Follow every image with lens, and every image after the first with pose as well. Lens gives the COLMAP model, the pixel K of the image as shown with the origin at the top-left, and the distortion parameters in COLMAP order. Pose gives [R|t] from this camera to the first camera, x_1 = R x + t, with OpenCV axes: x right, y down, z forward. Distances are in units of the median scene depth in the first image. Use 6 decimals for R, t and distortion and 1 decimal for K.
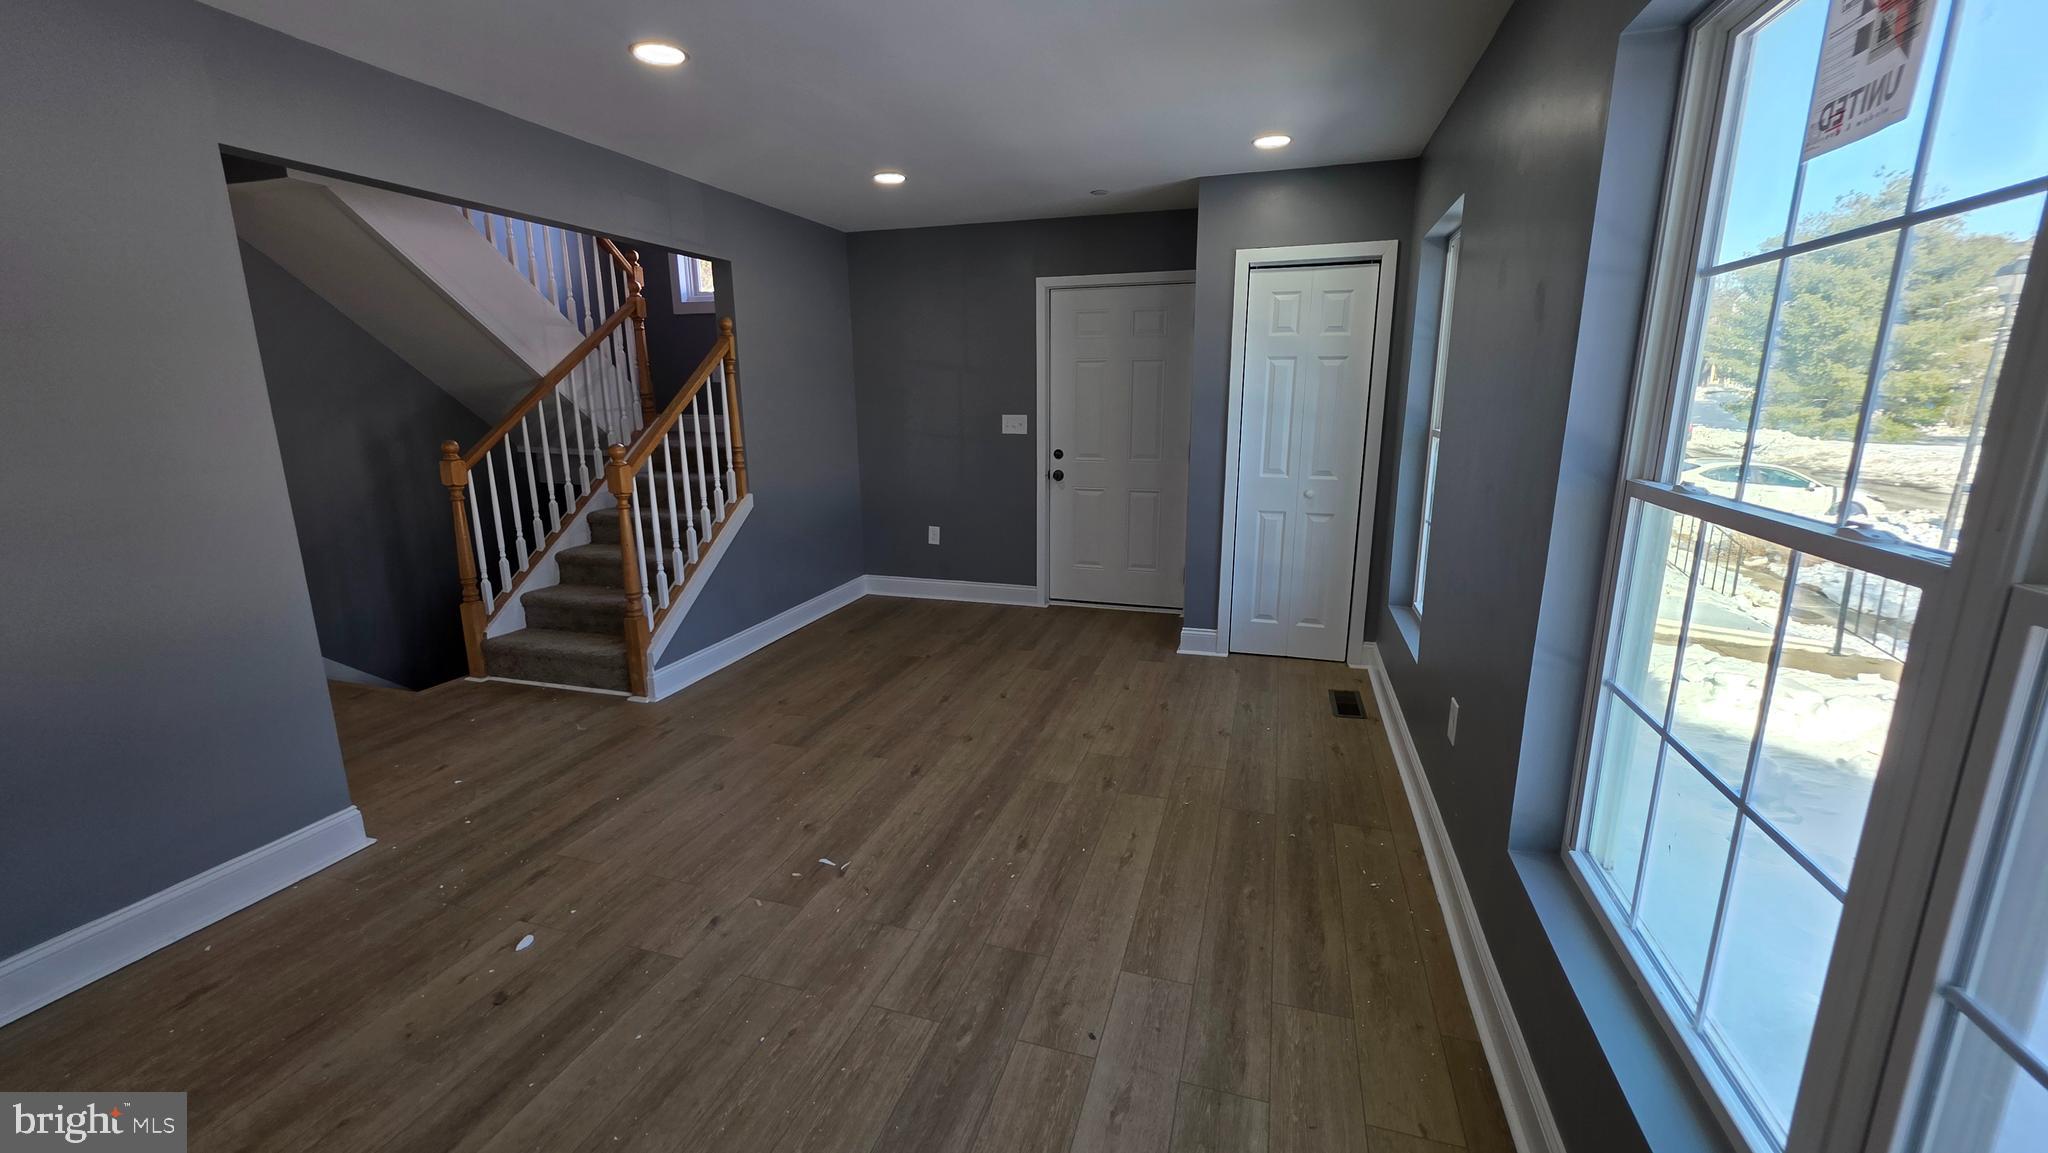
lens RADIAL K [[820.3, 0, 1020.0], [0, 820.3, 574.9], [0, 0, 1]] dist [0.000472, -0.000379]
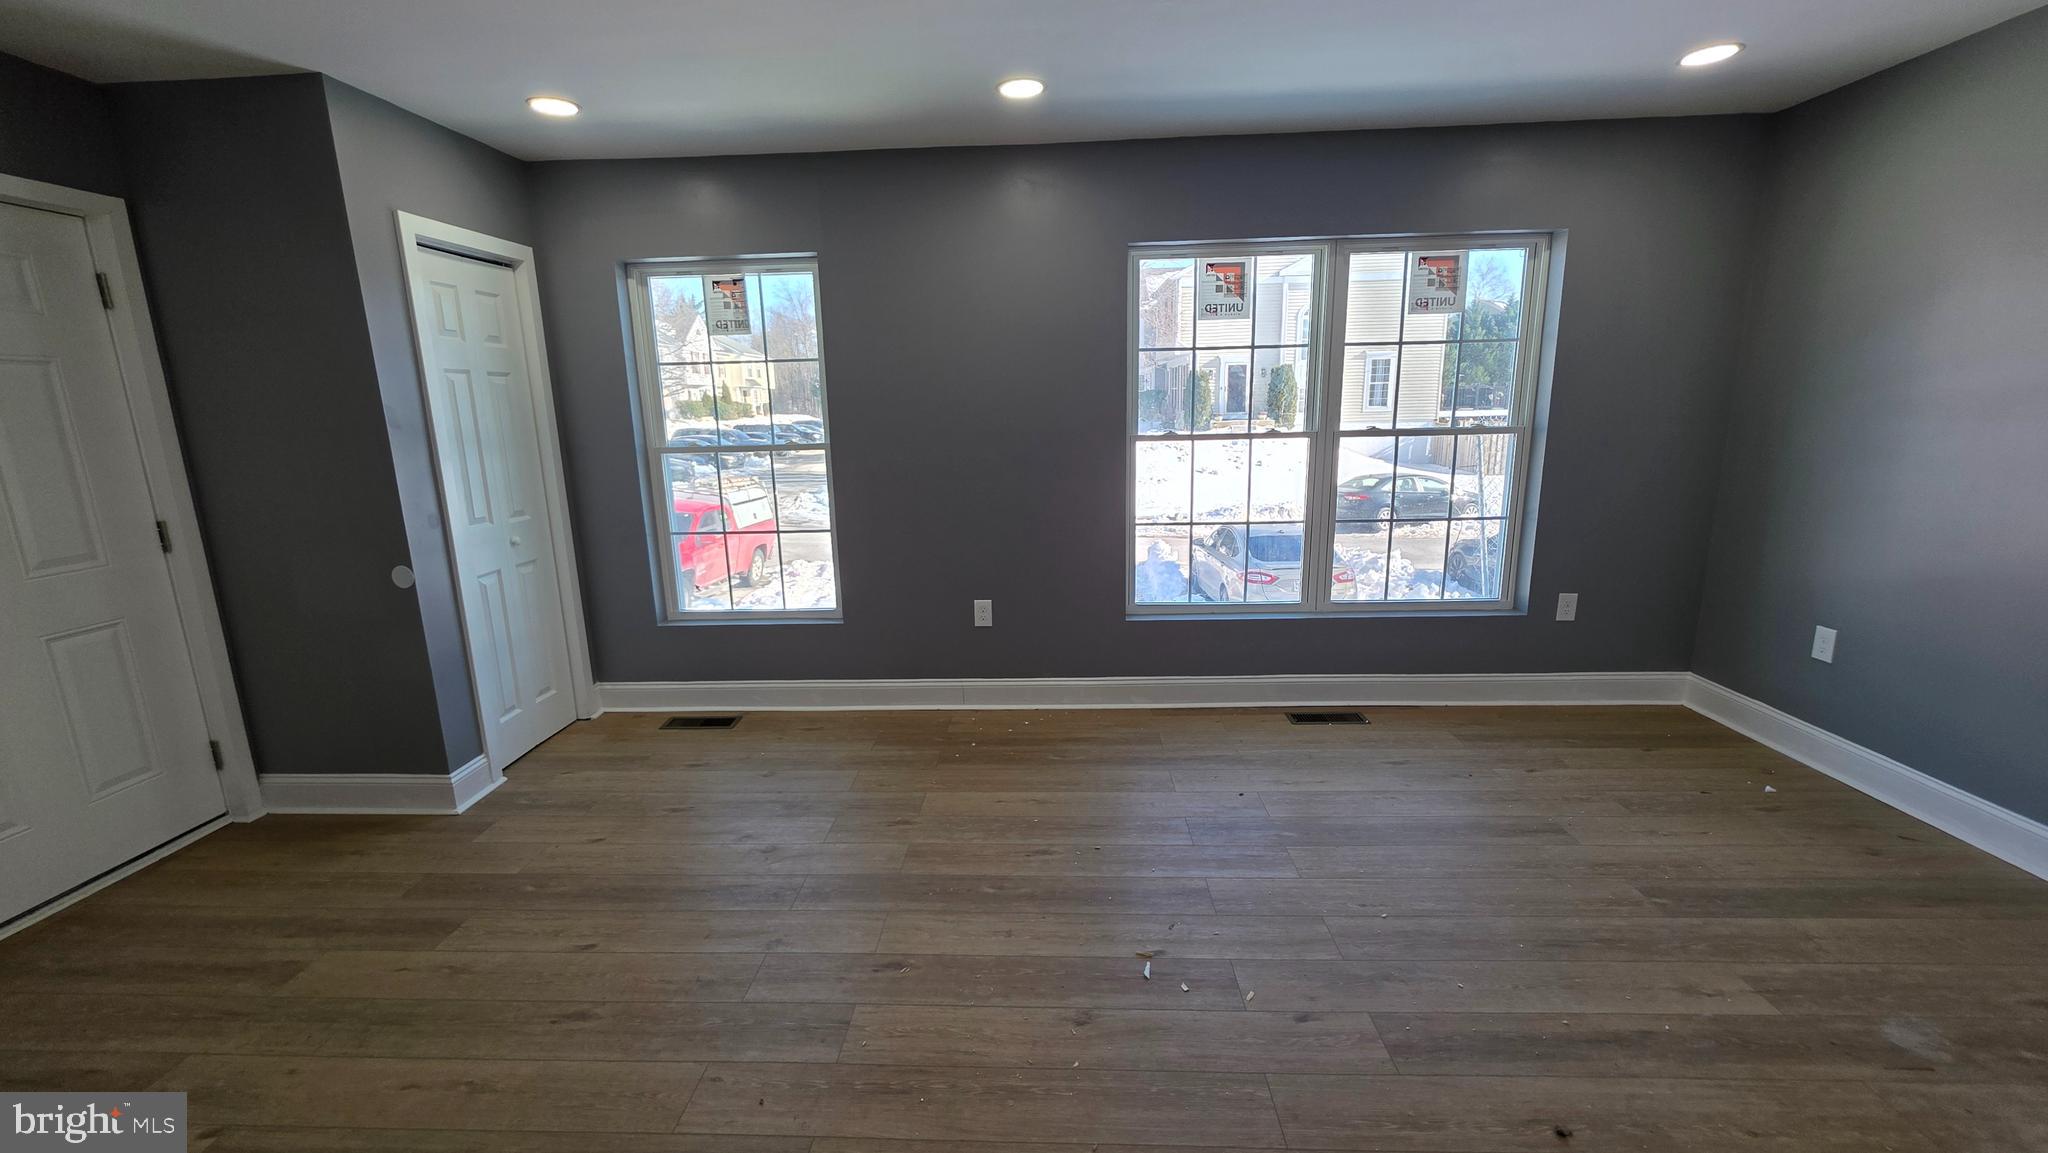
lens RADIAL K [[820.3, 0, 1013.2], [0, 820.3, 573.6], [0, 0, 1]] dist [0.000472, -0.000379]
pose [[-0.257433, -0.187245, 0.947981, -0.573138], [0.238856, 0.938271, 0.250191, -0.161778], [-0.936310, 0.290838, -0.196817, 0.746490]]
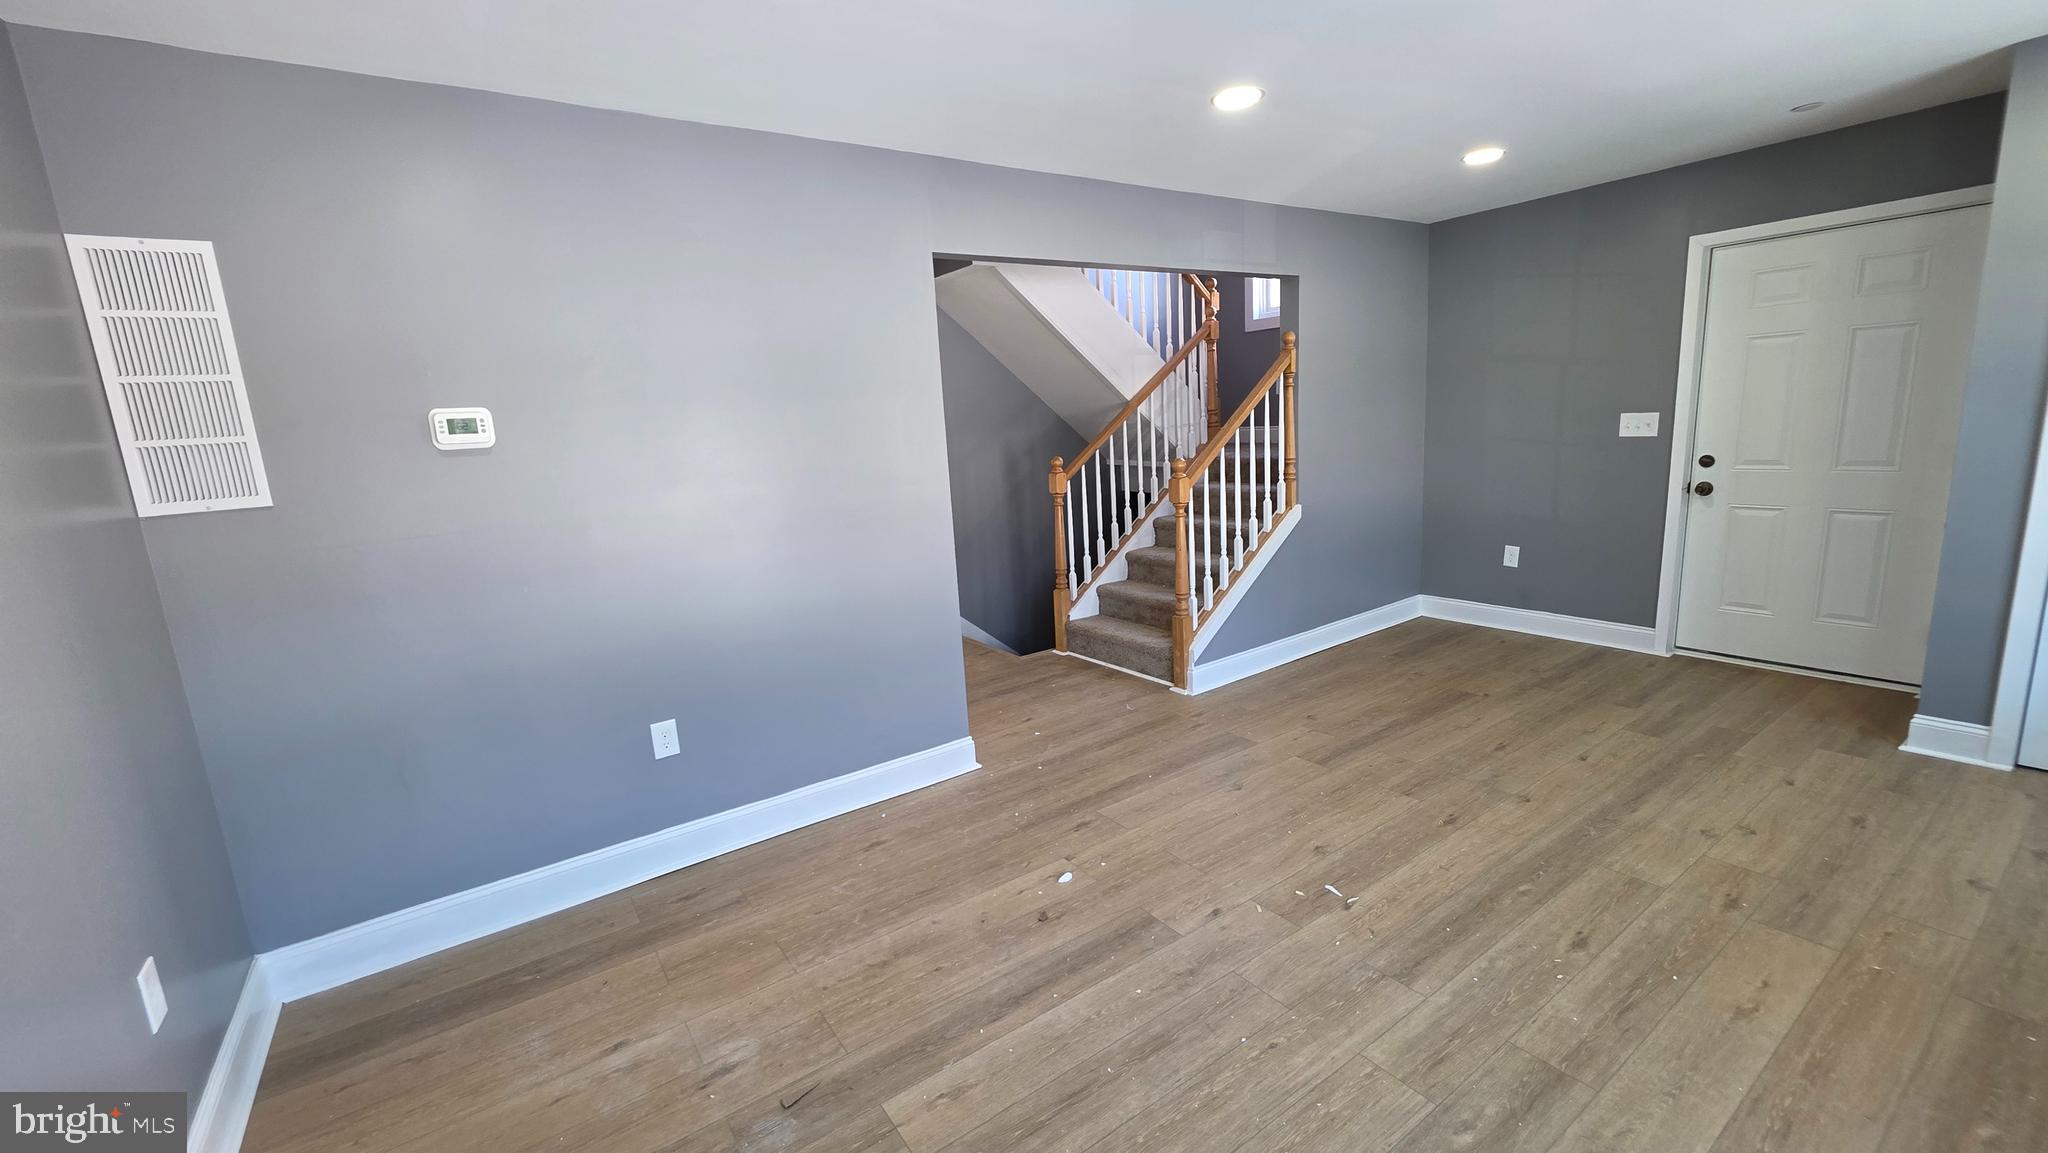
lens RADIAL K [[820.3, 0, 1013.3], [0, 820.3, 575.1], [0, 0, 1]] dist [0.000472, -0.000379]
pose [[0.785305, 0.074598, -0.614598, 0.022439], [-0.079062, 0.996670, 0.019950, -0.006327], [0.614040, 0.032925, 0.788588, -0.004542]]
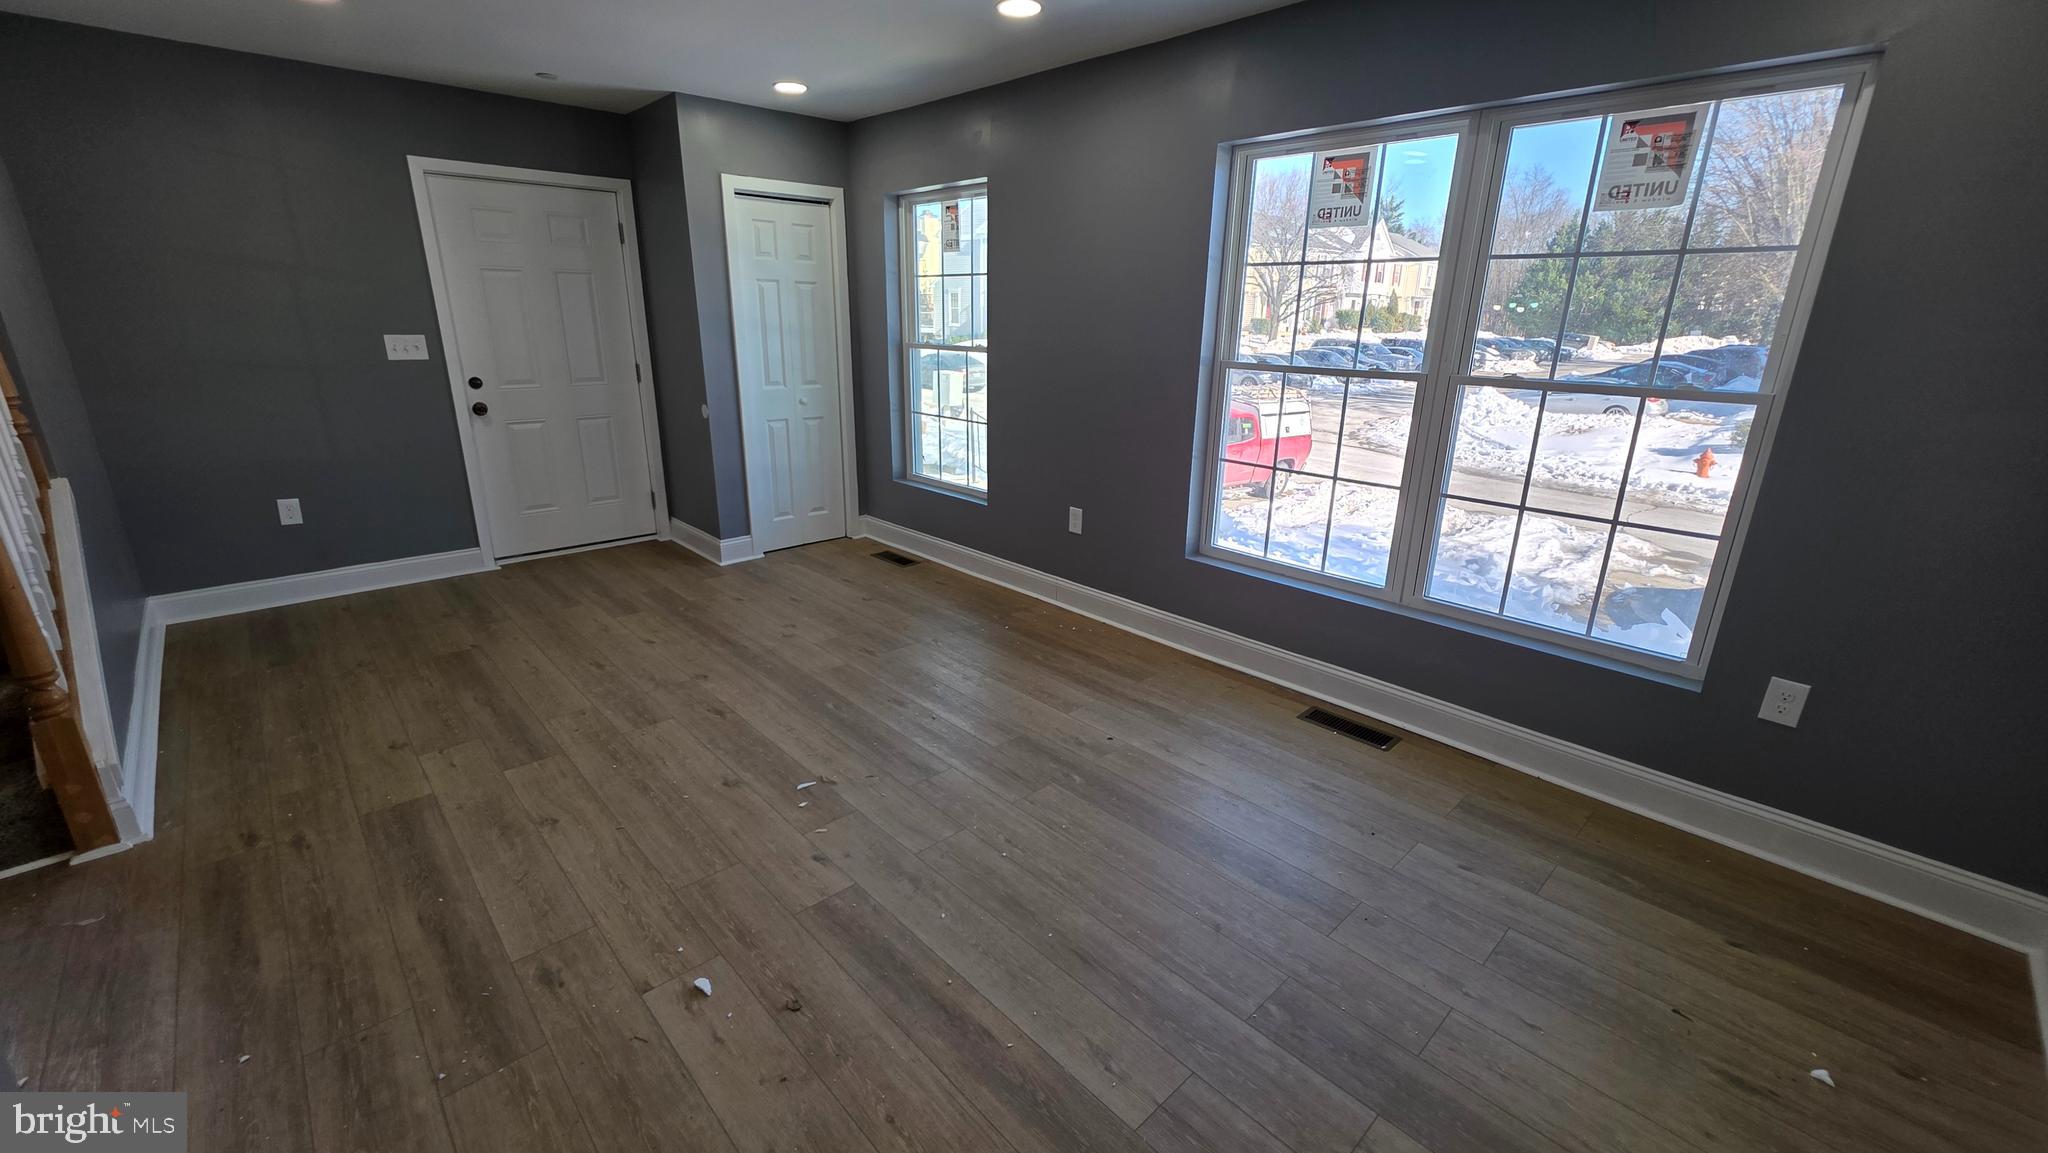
lens RADIAL K [[820.3, 0, 1022.6], [0, 820.3, 572.4], [0, 0, 1]] dist [0.000472, -0.000379]
pose [[0.485863, -0.250462, 0.837380, -0.565512], [0.174139, 0.966594, 0.188071, -0.029933], [-0.856512, 0.054444, 0.513248, 0.151621]]
